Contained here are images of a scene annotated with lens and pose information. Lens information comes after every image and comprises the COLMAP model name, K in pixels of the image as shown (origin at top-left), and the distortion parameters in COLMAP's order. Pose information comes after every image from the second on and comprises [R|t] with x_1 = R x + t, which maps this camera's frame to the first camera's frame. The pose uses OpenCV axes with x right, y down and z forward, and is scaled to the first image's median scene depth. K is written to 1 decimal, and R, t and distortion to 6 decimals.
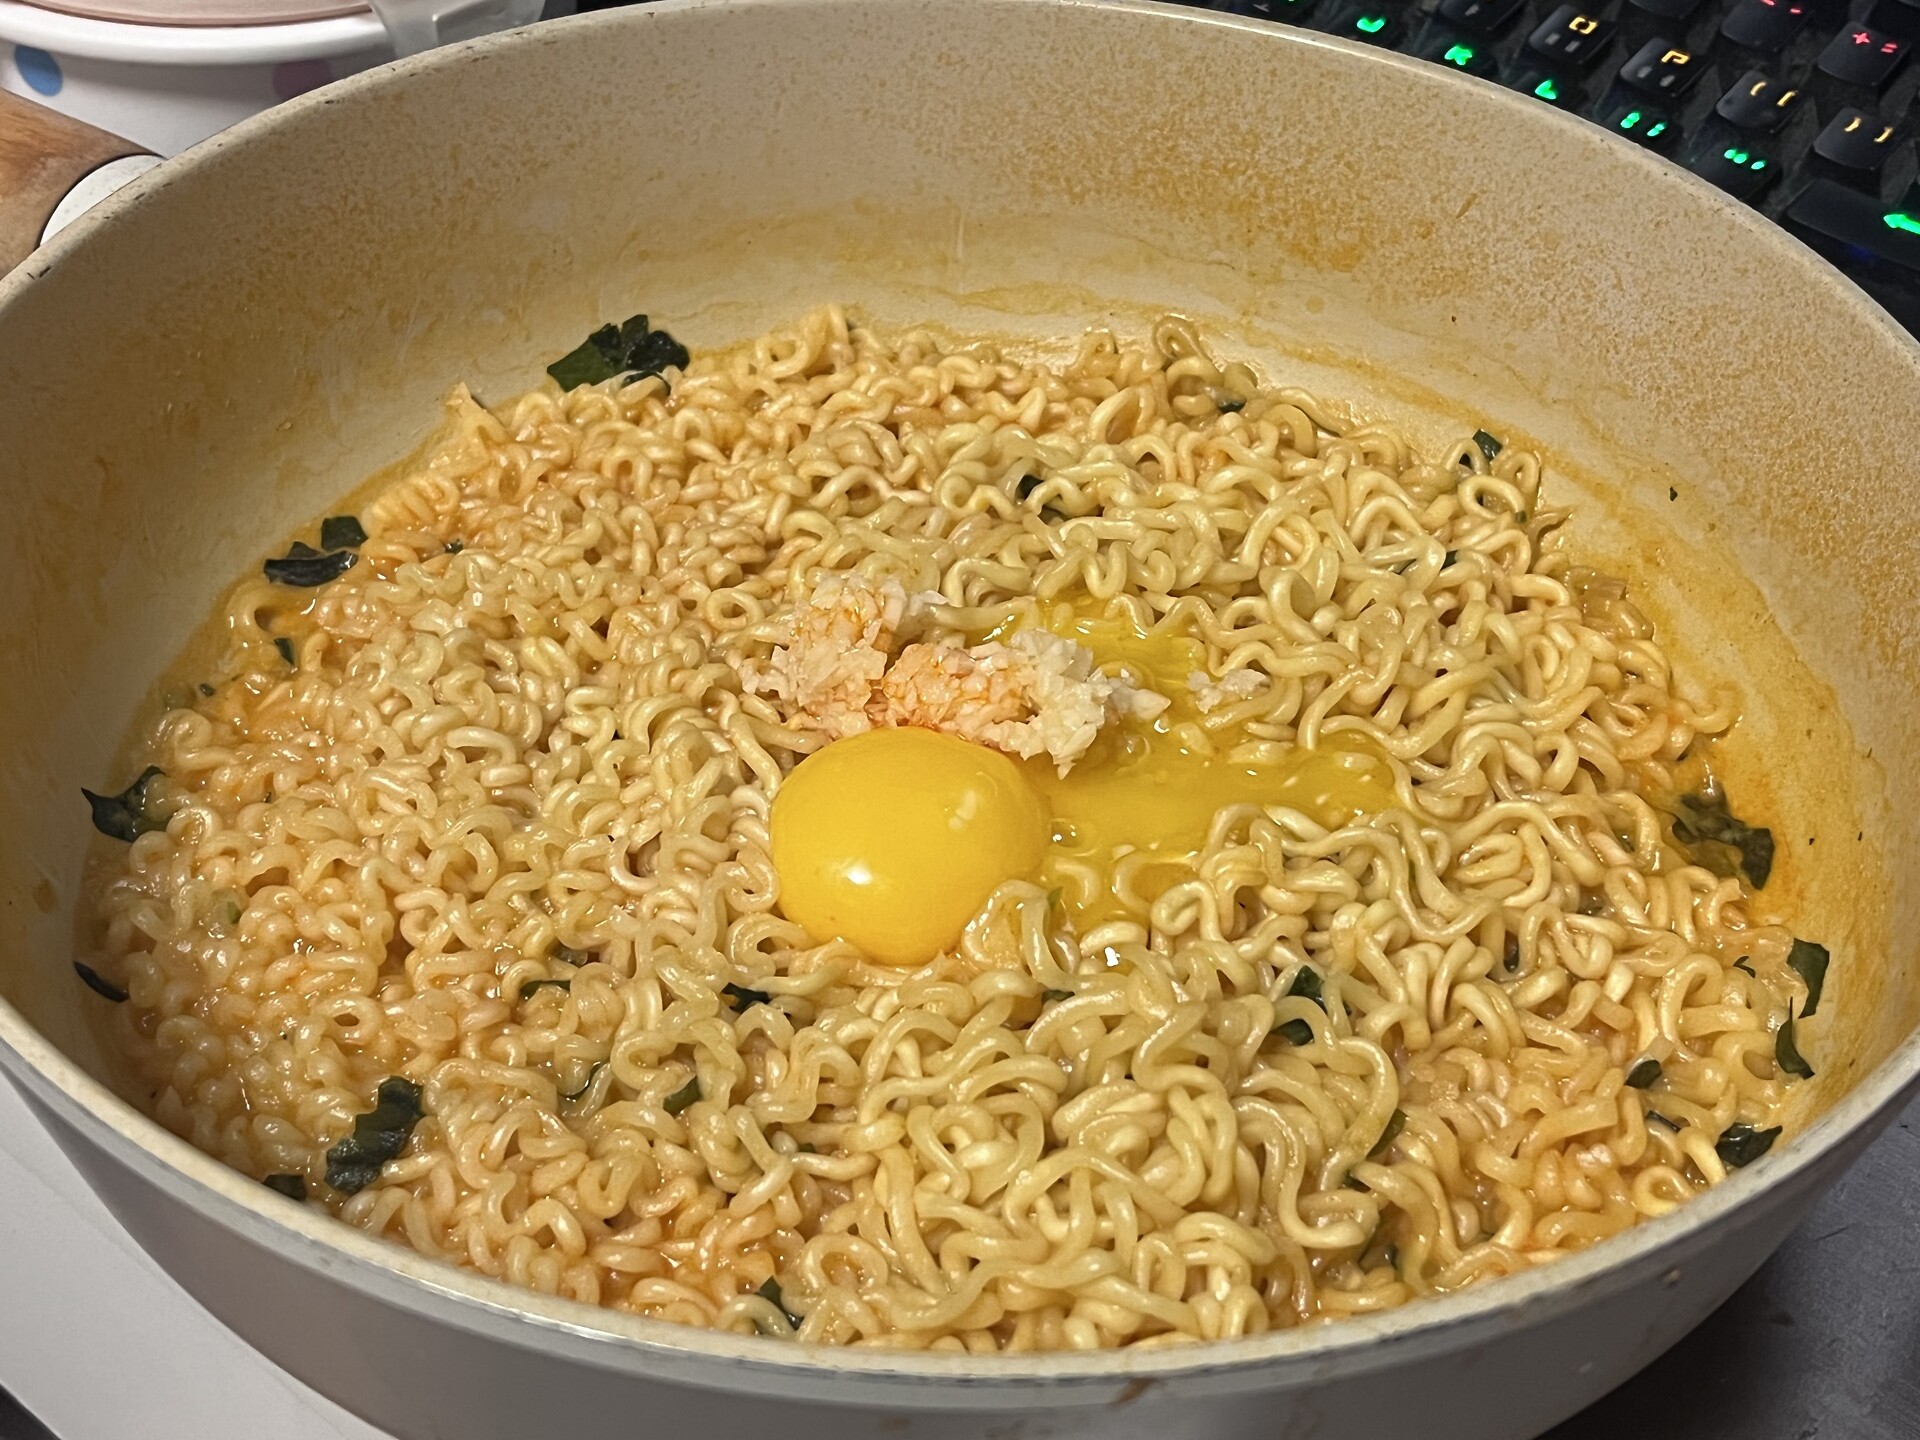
lens RADIAL K [[2611.2, 0, 960.0], [0, 2611.2, 720.0], [0, 0, 1]] dist [0.021581, 0.089075]
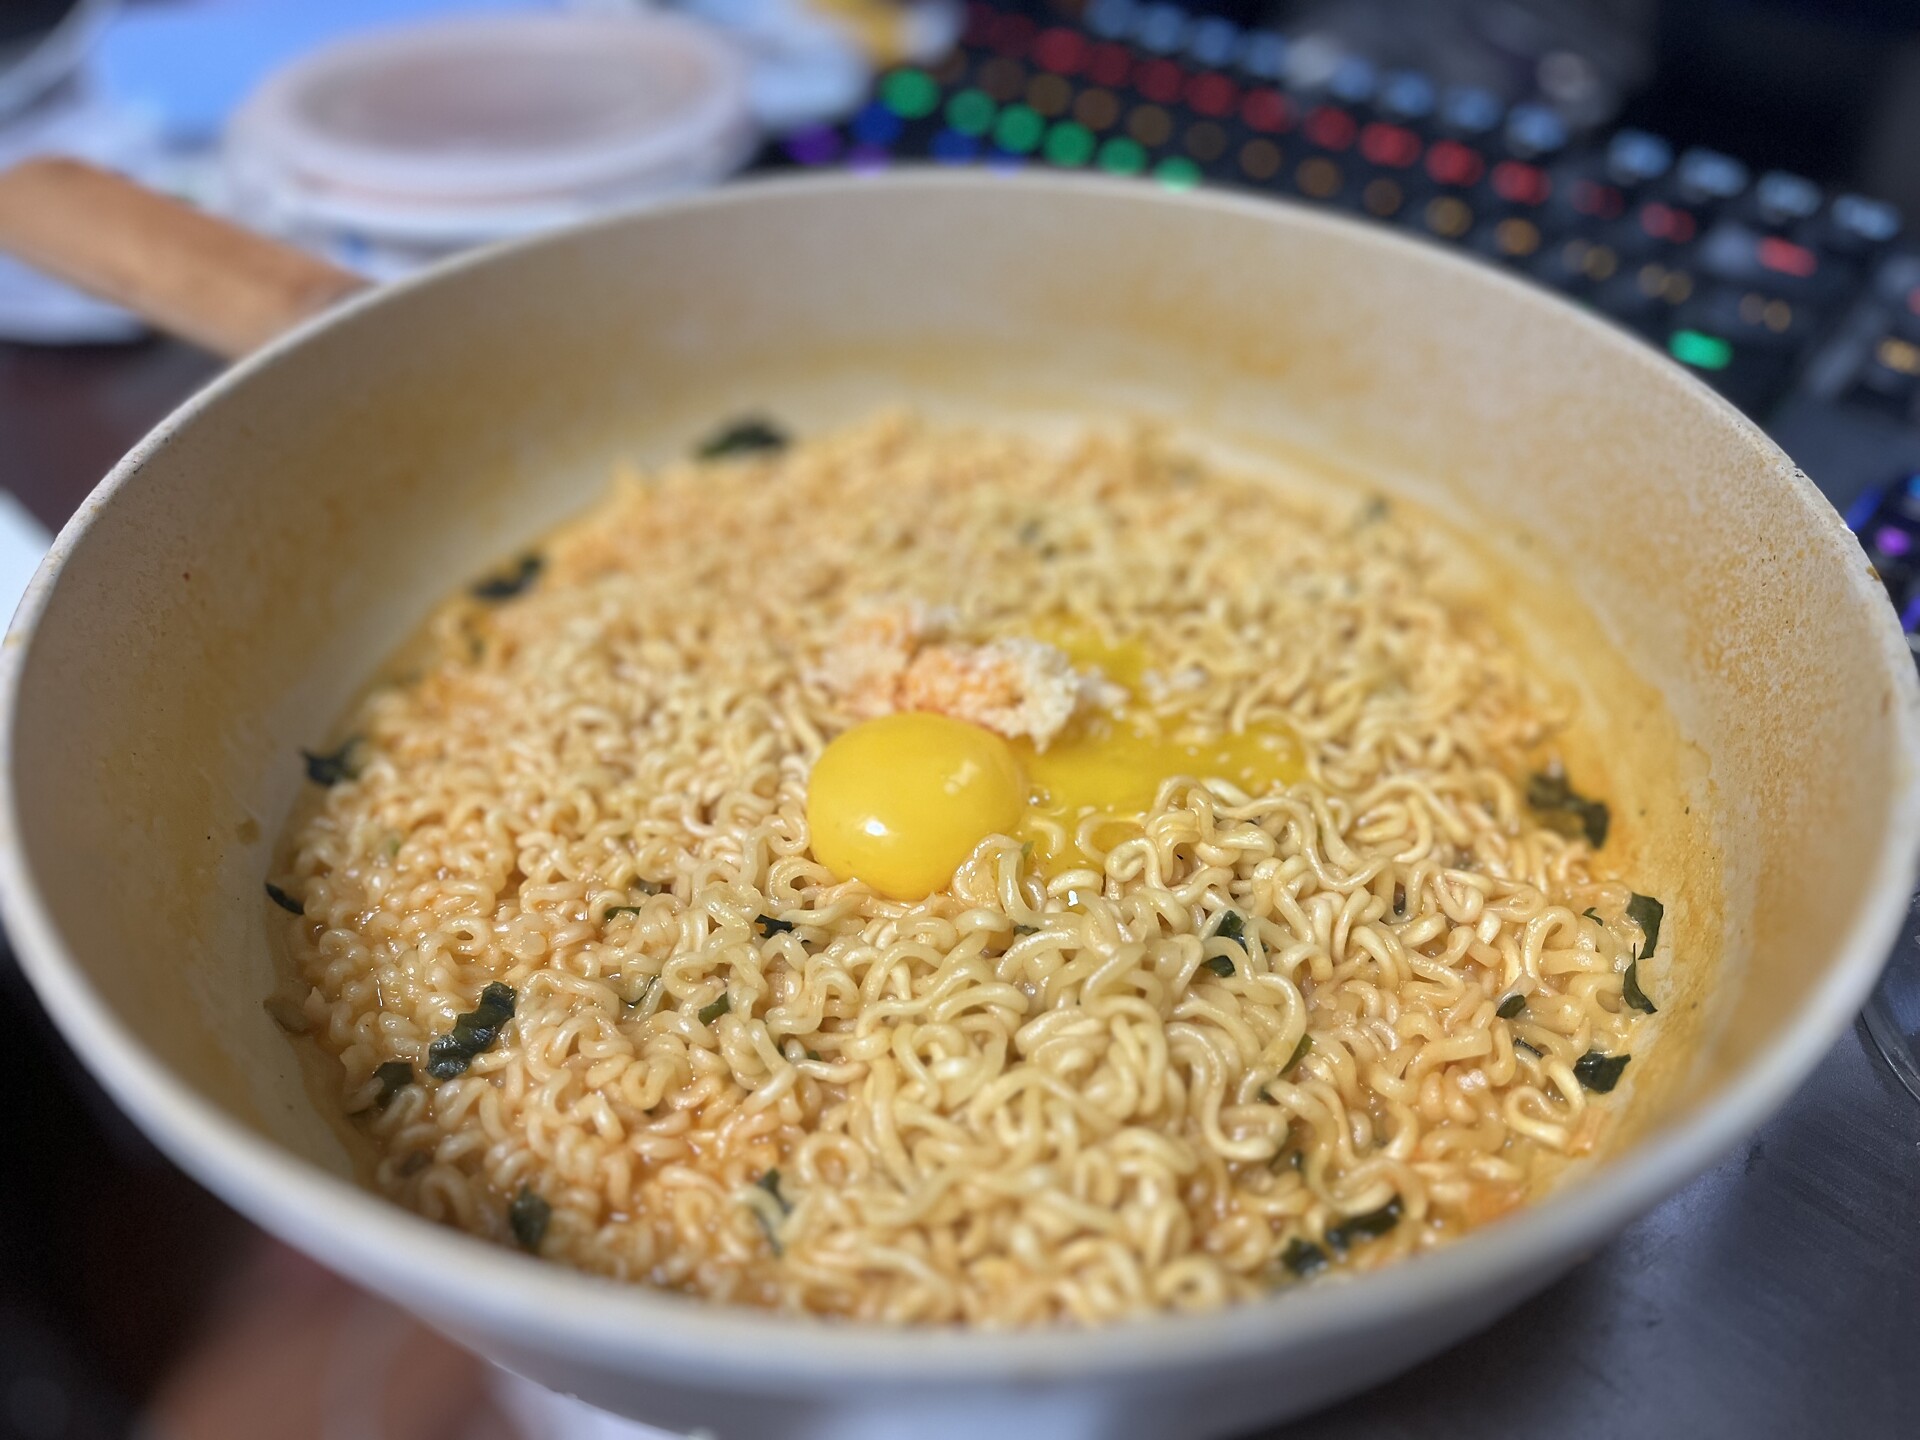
lens RADIAL K [[1498.3, 0, 960.0], [0, 1498.3, 720.0], [0, 0, 1]] dist [0.001801, 0.003601]
pose [[0.998128, 0.014810, -0.059332, 0.045331], [-0.014566, 0.999884, 0.004527, 0.003836], [0.059392, -0.003655, 0.998228, 0.287343]]
